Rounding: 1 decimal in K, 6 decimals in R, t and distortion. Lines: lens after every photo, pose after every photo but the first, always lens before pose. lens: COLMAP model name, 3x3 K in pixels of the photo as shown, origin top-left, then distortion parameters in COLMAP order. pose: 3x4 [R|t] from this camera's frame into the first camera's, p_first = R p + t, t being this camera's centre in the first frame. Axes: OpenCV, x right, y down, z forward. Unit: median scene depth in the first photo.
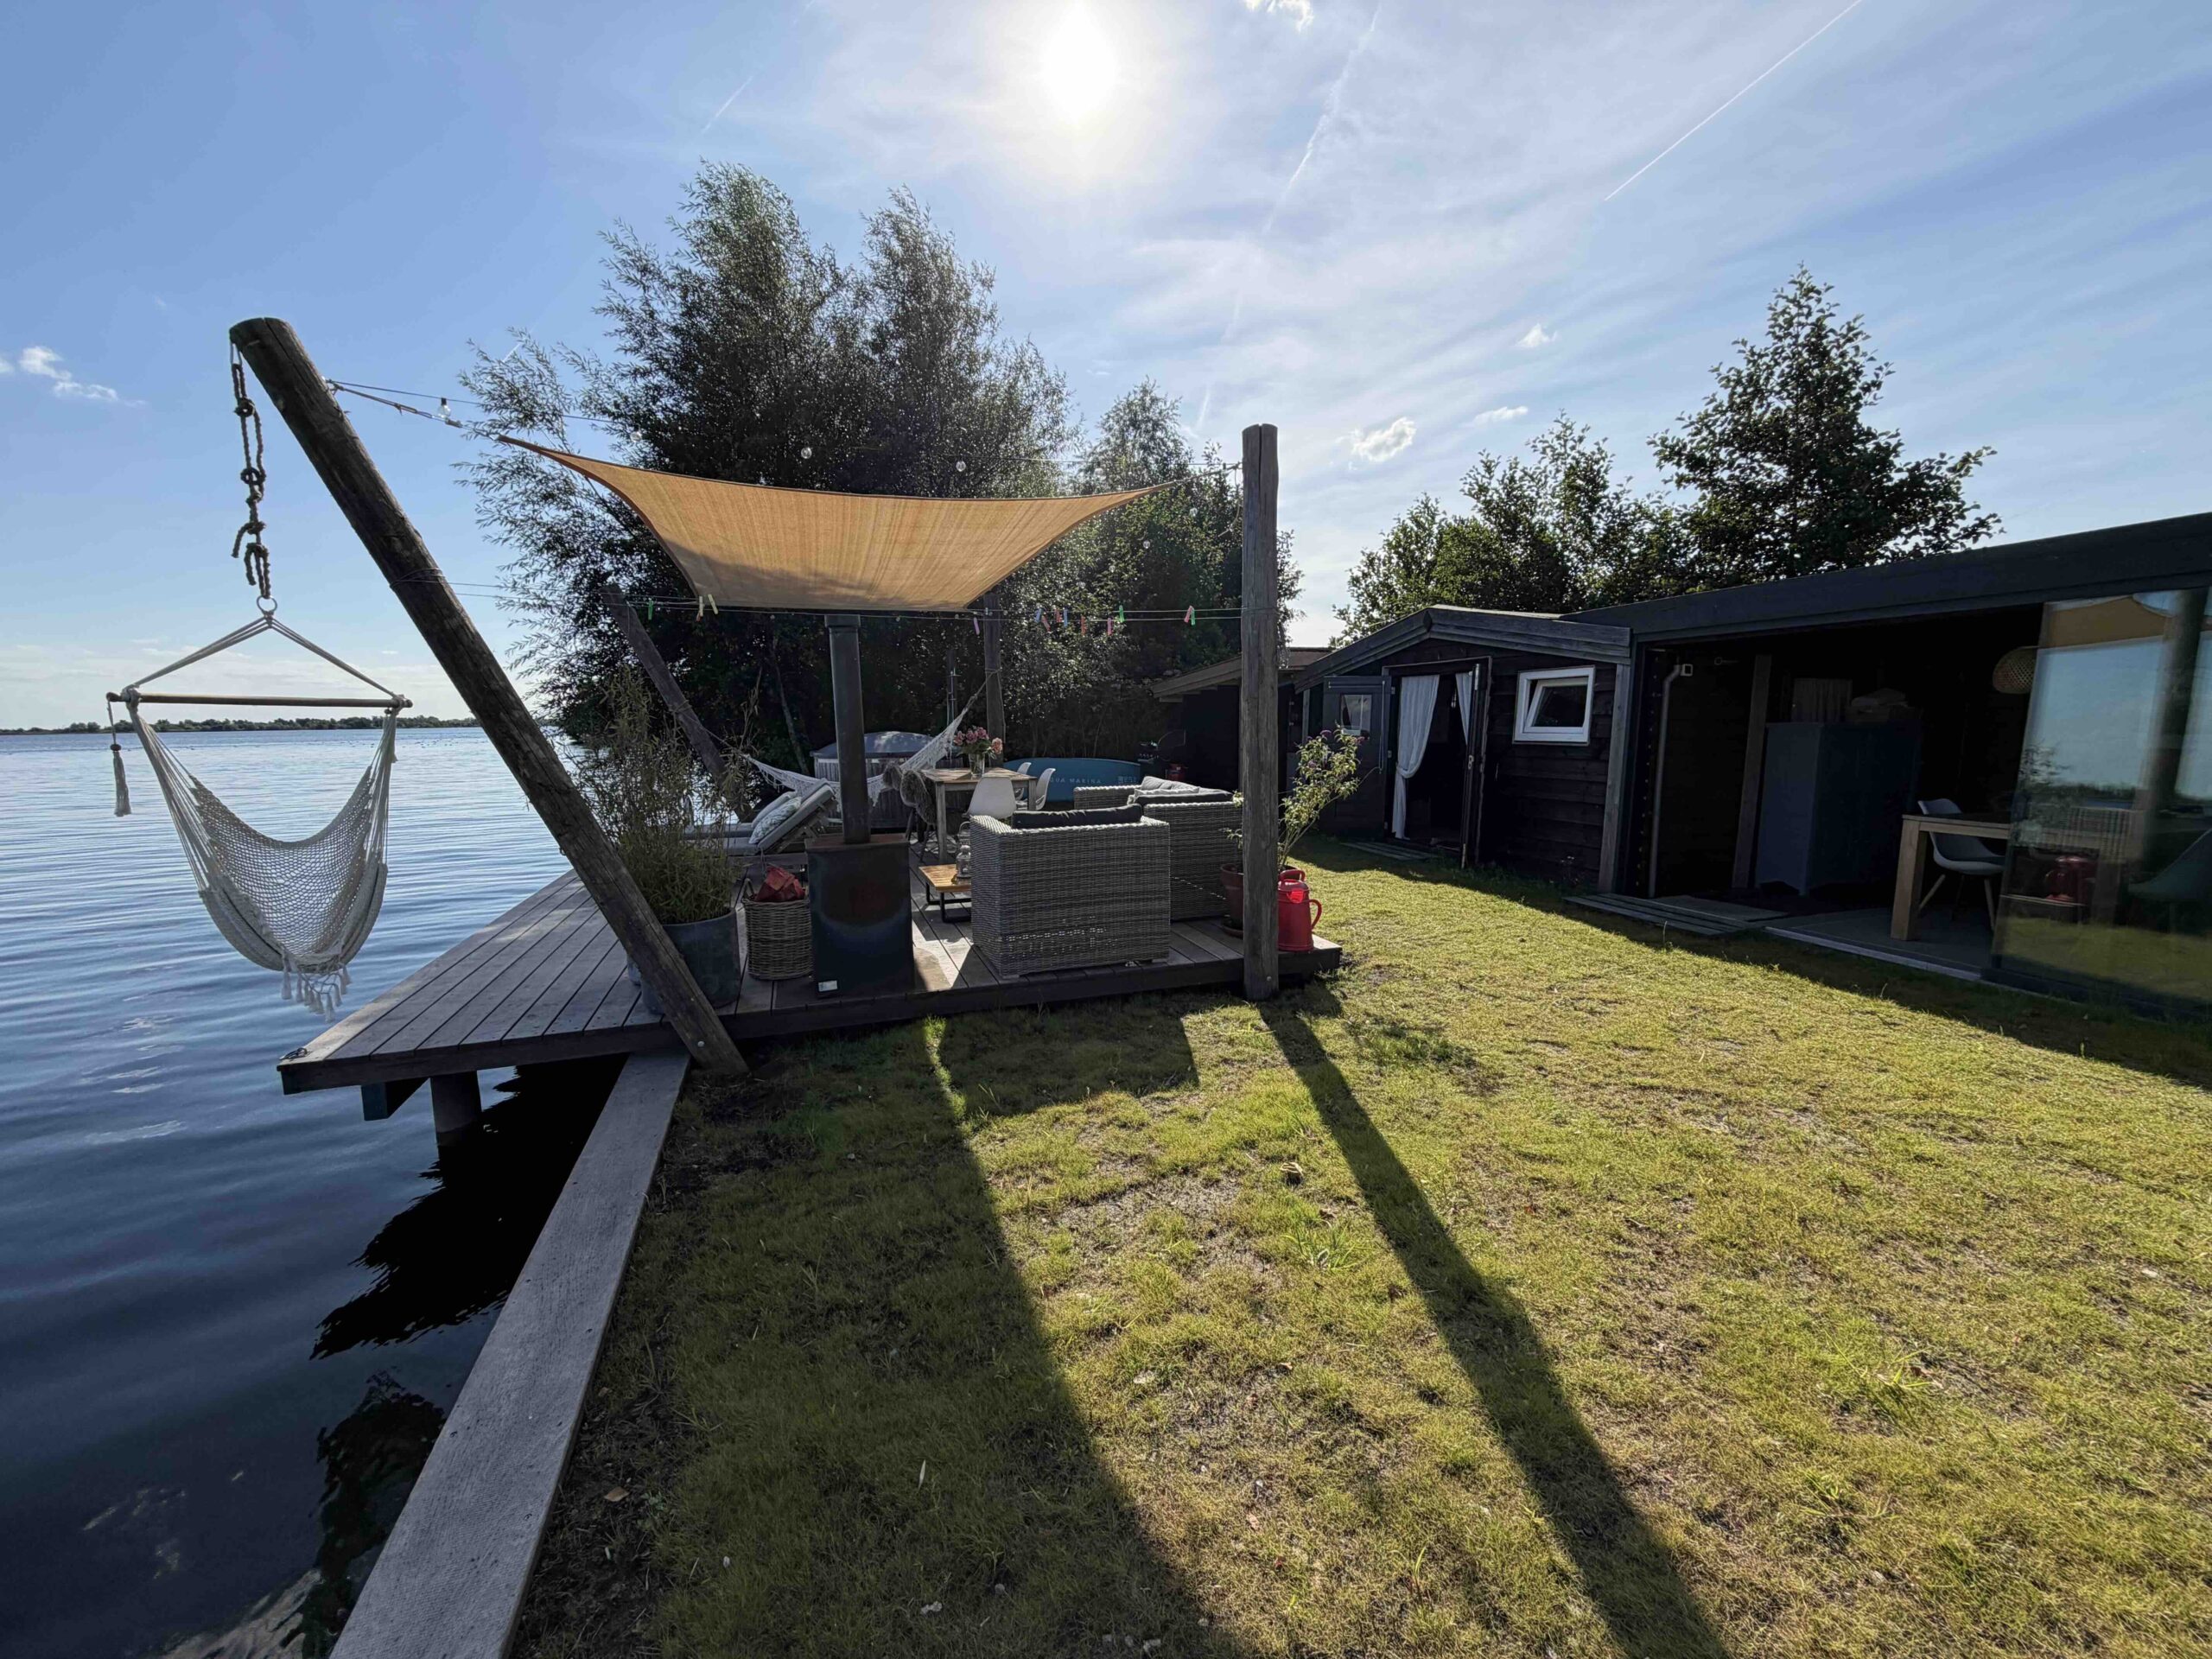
lens RADIAL K [[881.7, 0, 1096.8], [0, 881.7, 821.8], [0, 0, 1]] dist [0.000548, 0.000698]
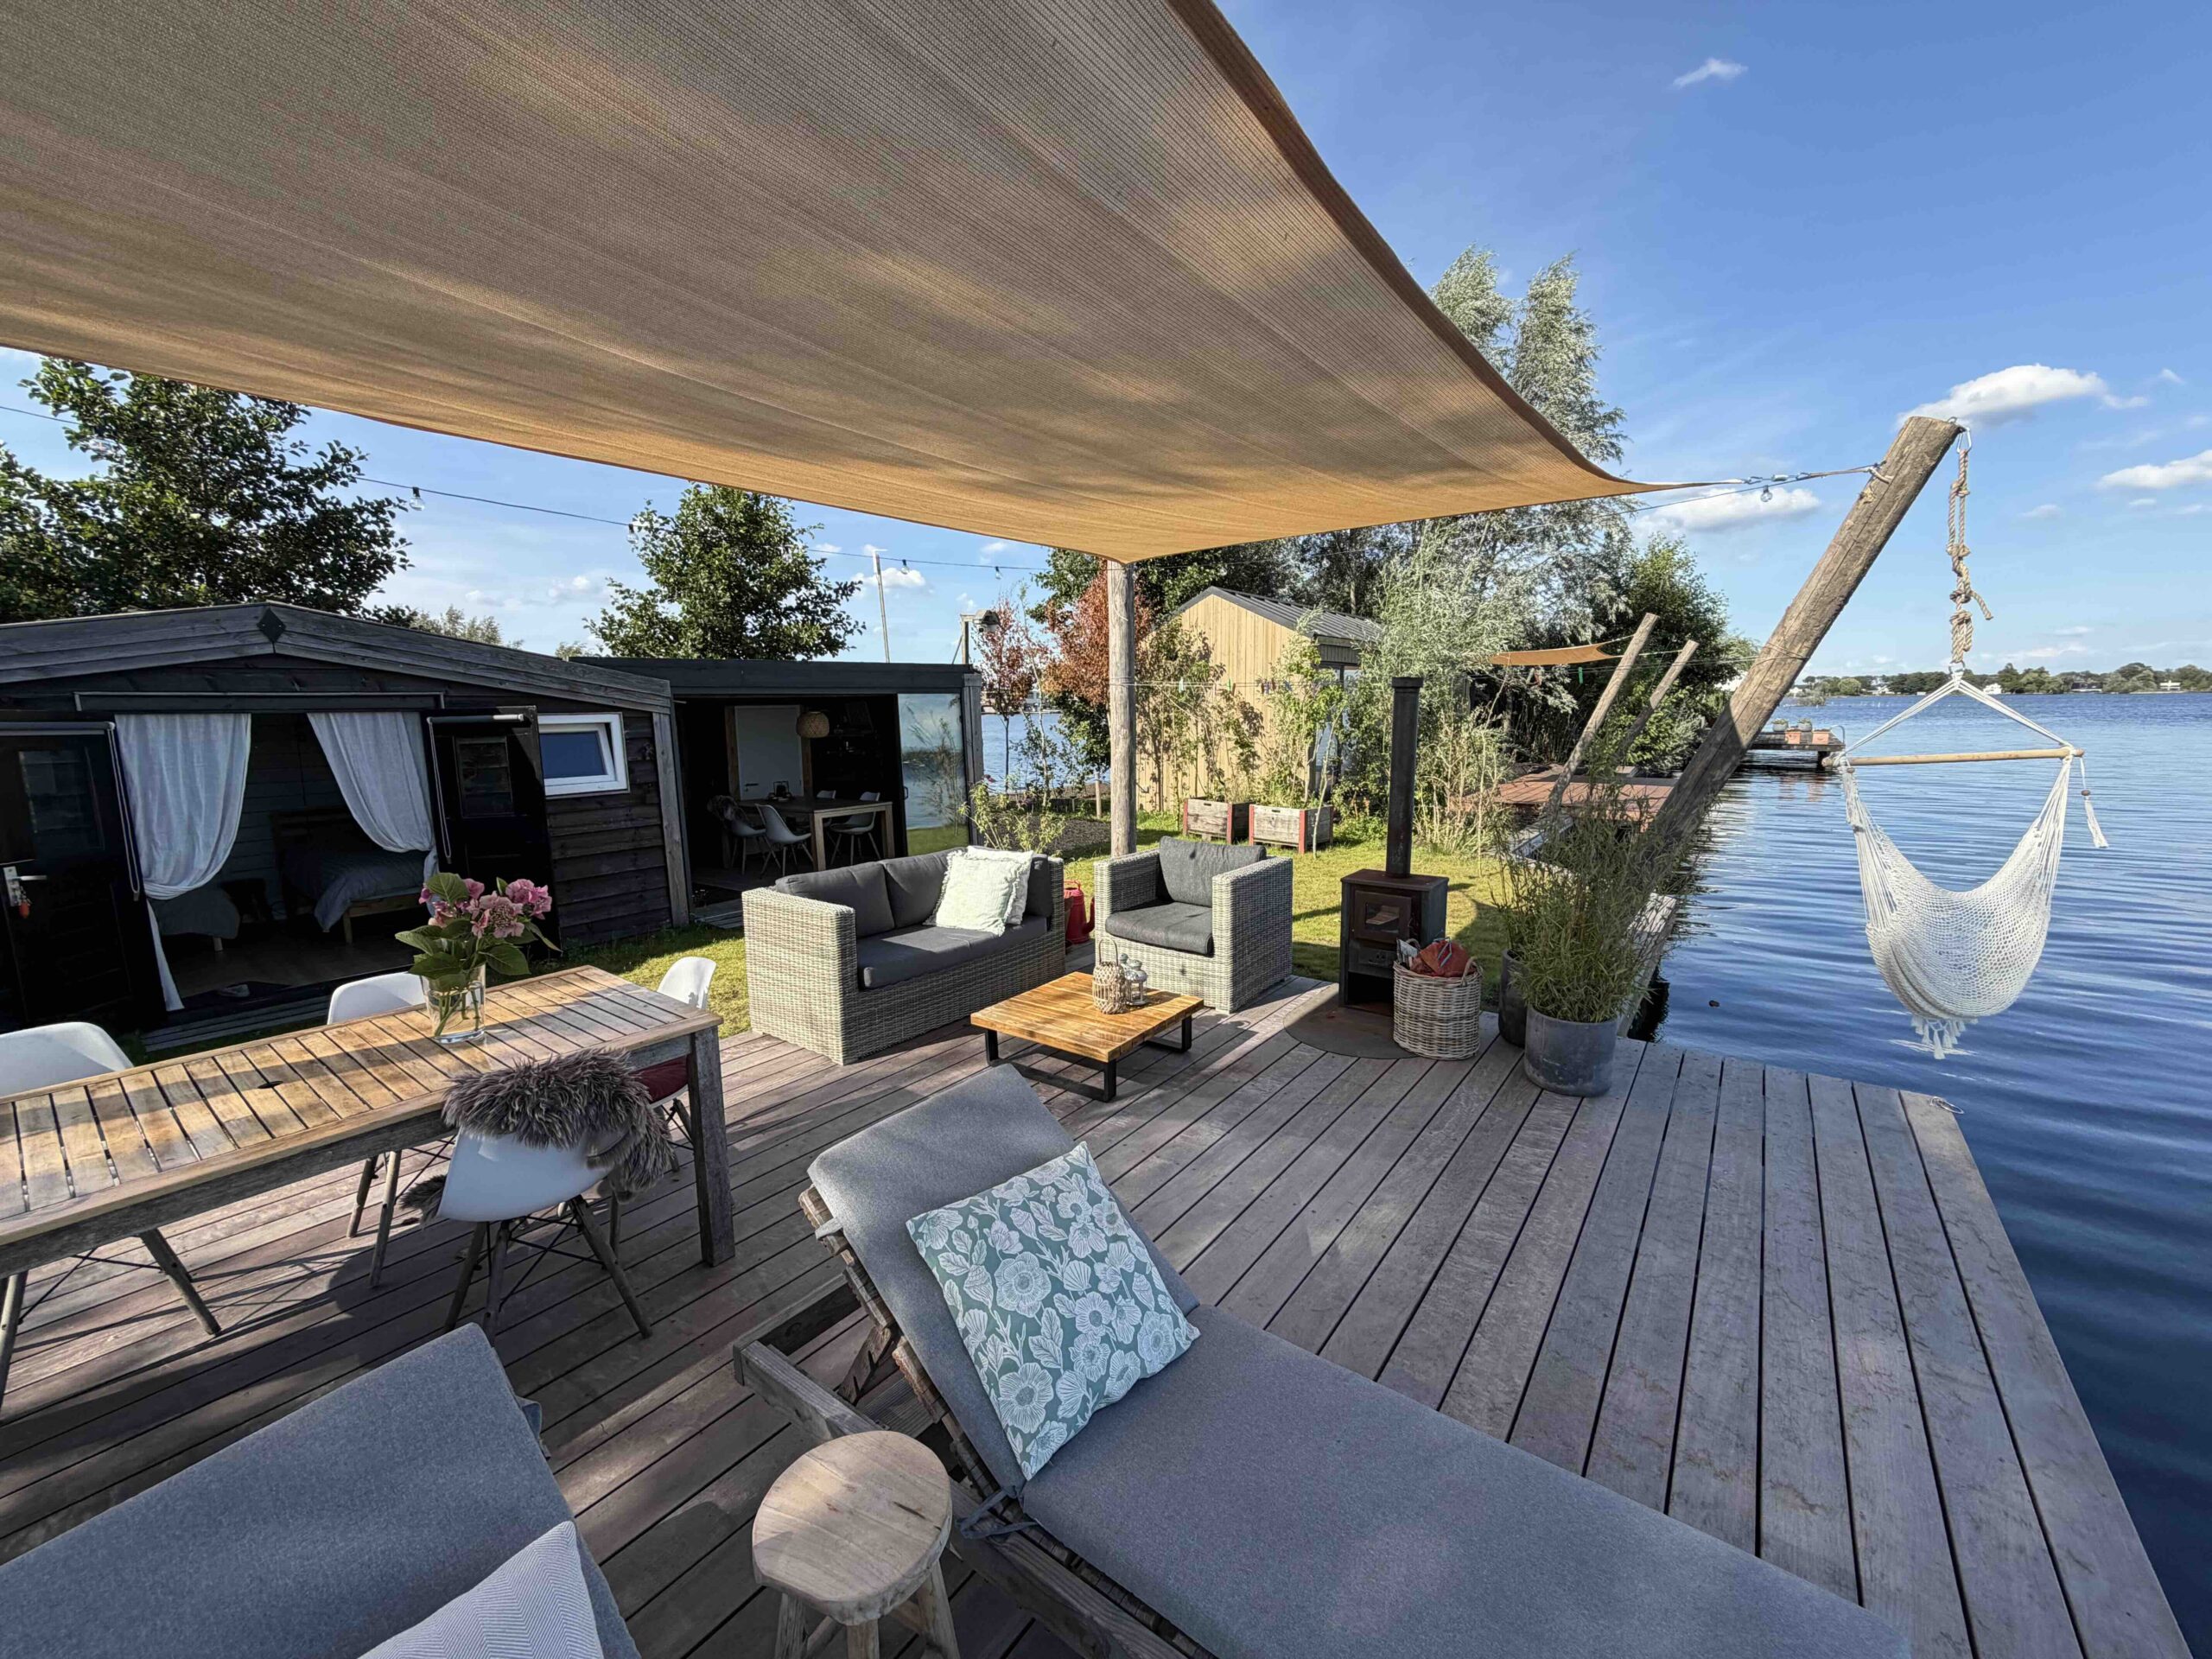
lens RADIAL K [[881.7, 0, 1096.8], [0, 881.7, 821.8], [0, 0, 1]] dist [0.000548, 0.000698]
pose [[-0.562066, -0.089113, 0.822278, -0.577080], [0.120254, 0.974810, 0.187842, -0.179895], [-0.818304, 0.204462, -0.537191, 1.125009]]
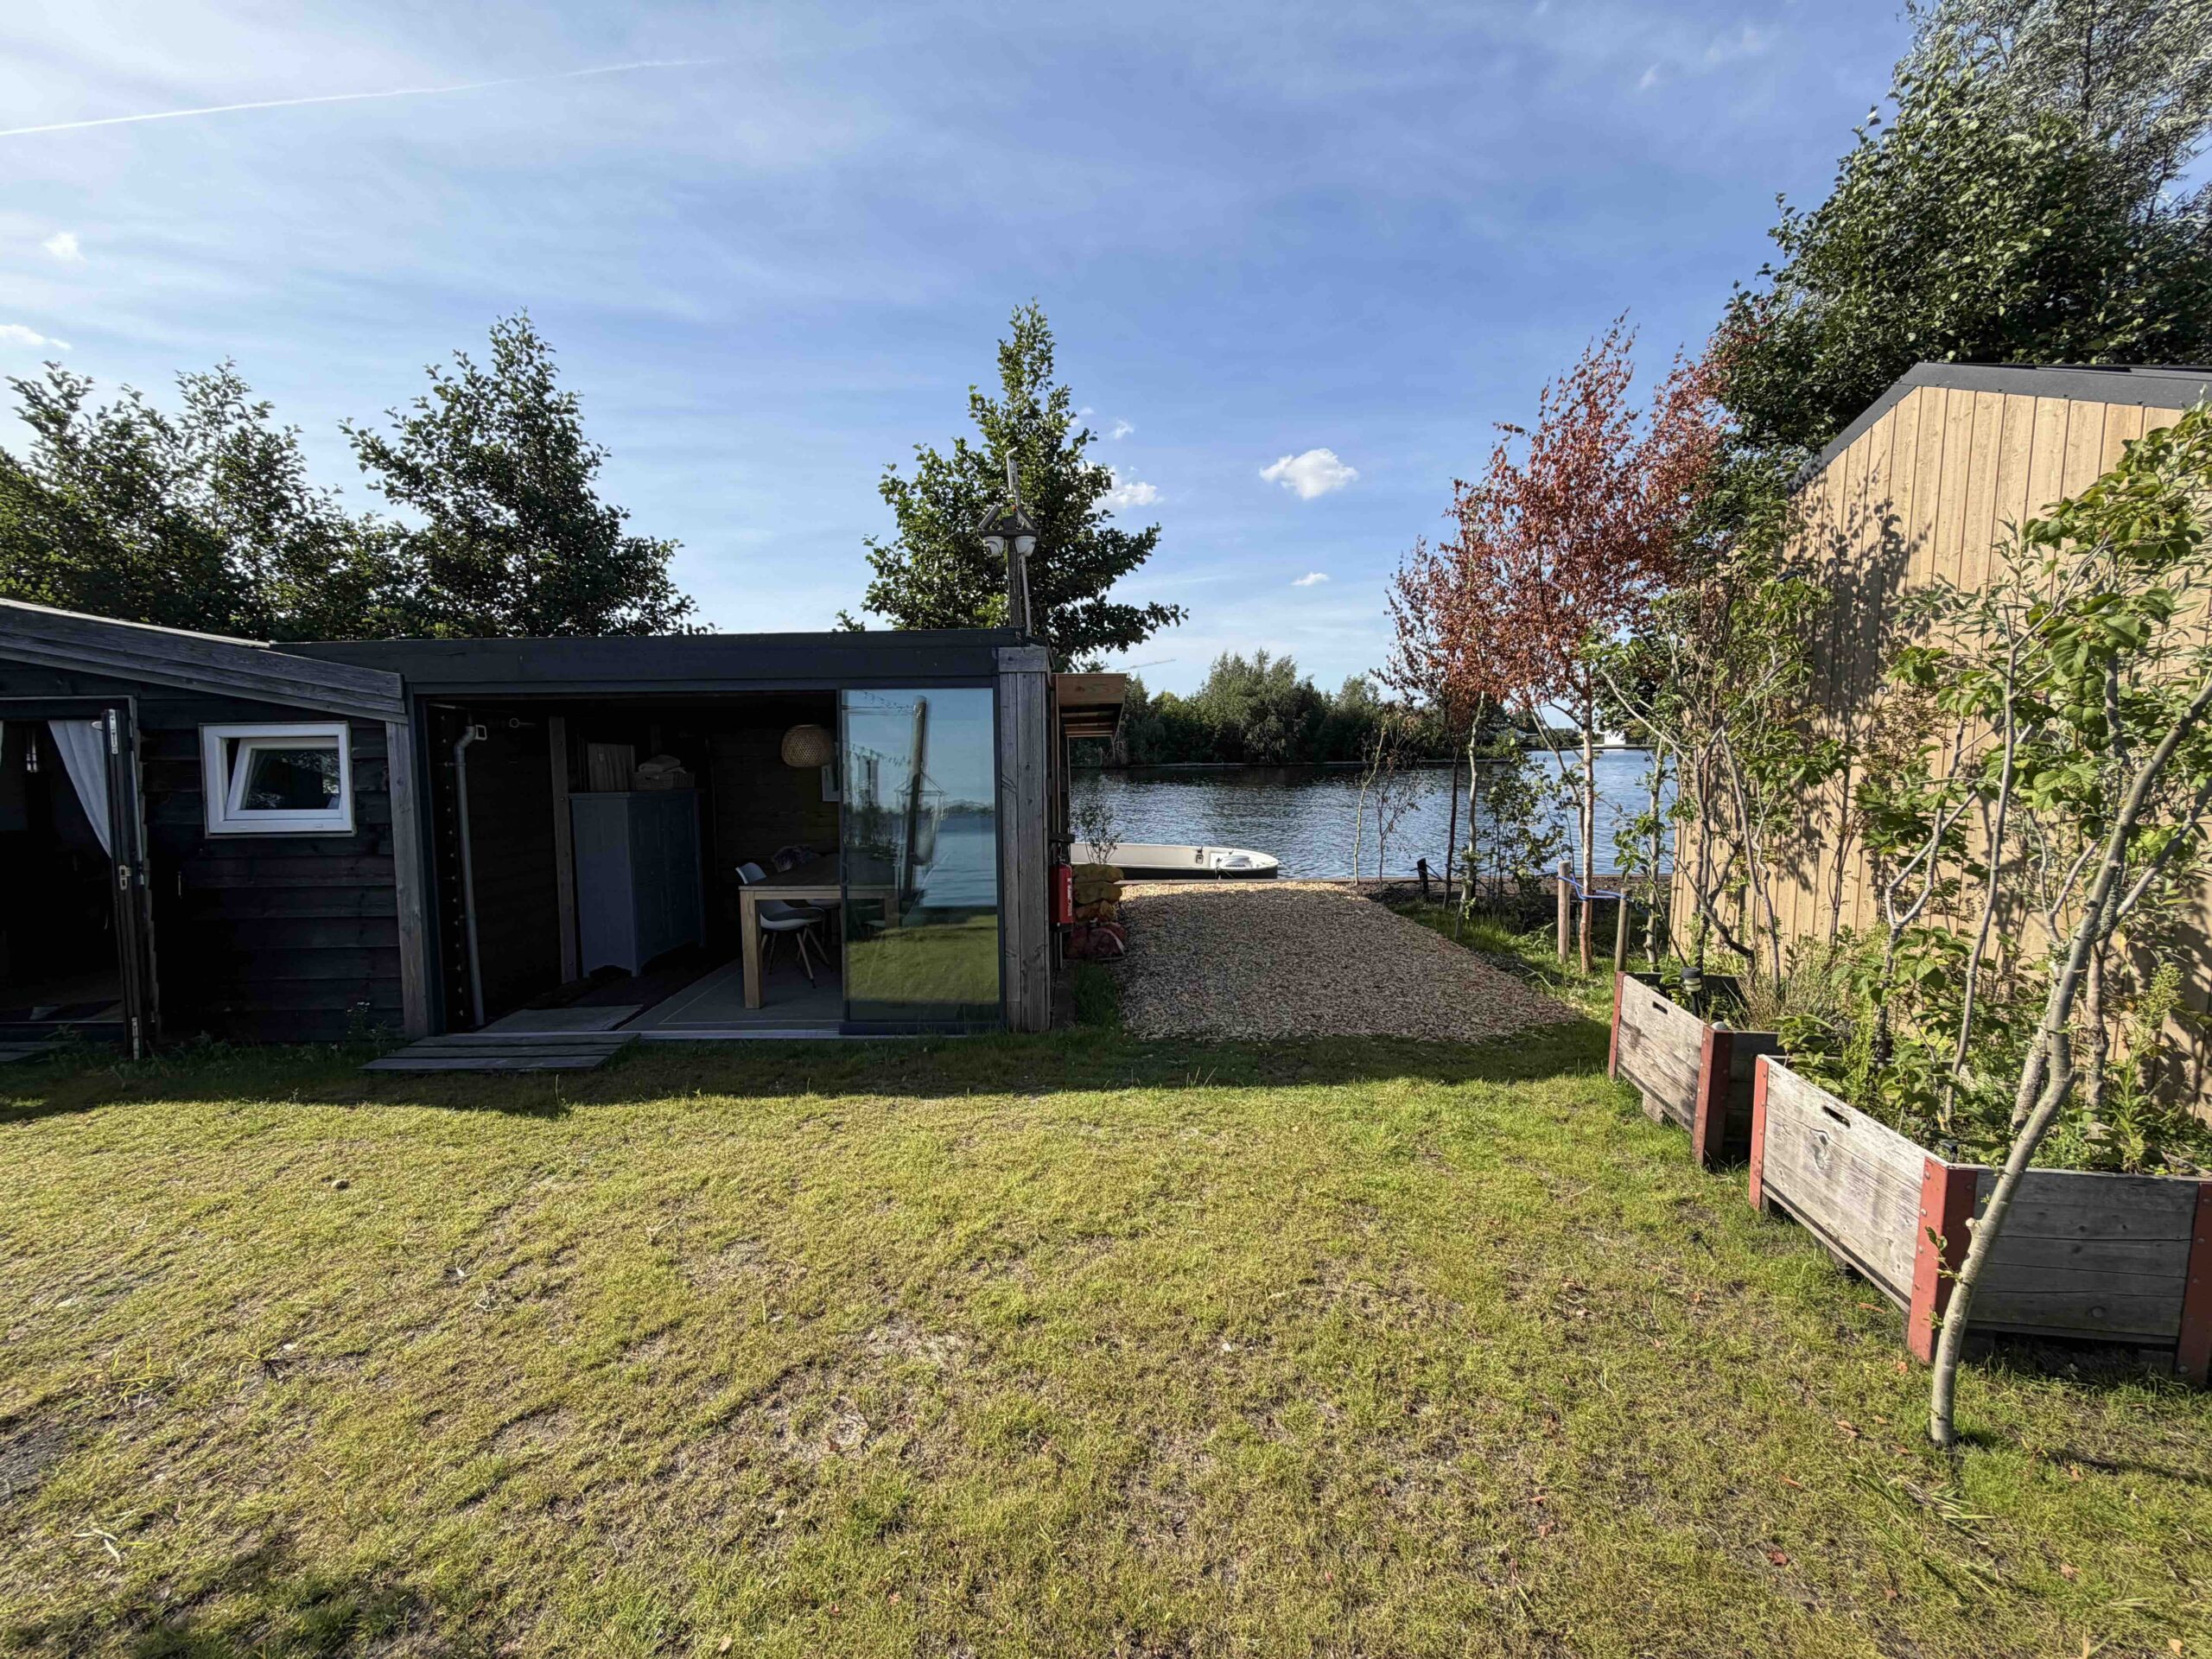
lens RADIAL K [[881.7, 0, 1096.8], [0, 881.7, 821.8], [0, 0, 1]] dist [0.000548, 0.000698]
pose [[0.283921, -0.074591, 0.955942, 0.056169], [0.122522, 0.991619, 0.040985, -0.054189], [-0.950987, 0.105488, 0.290680, 0.236789]]
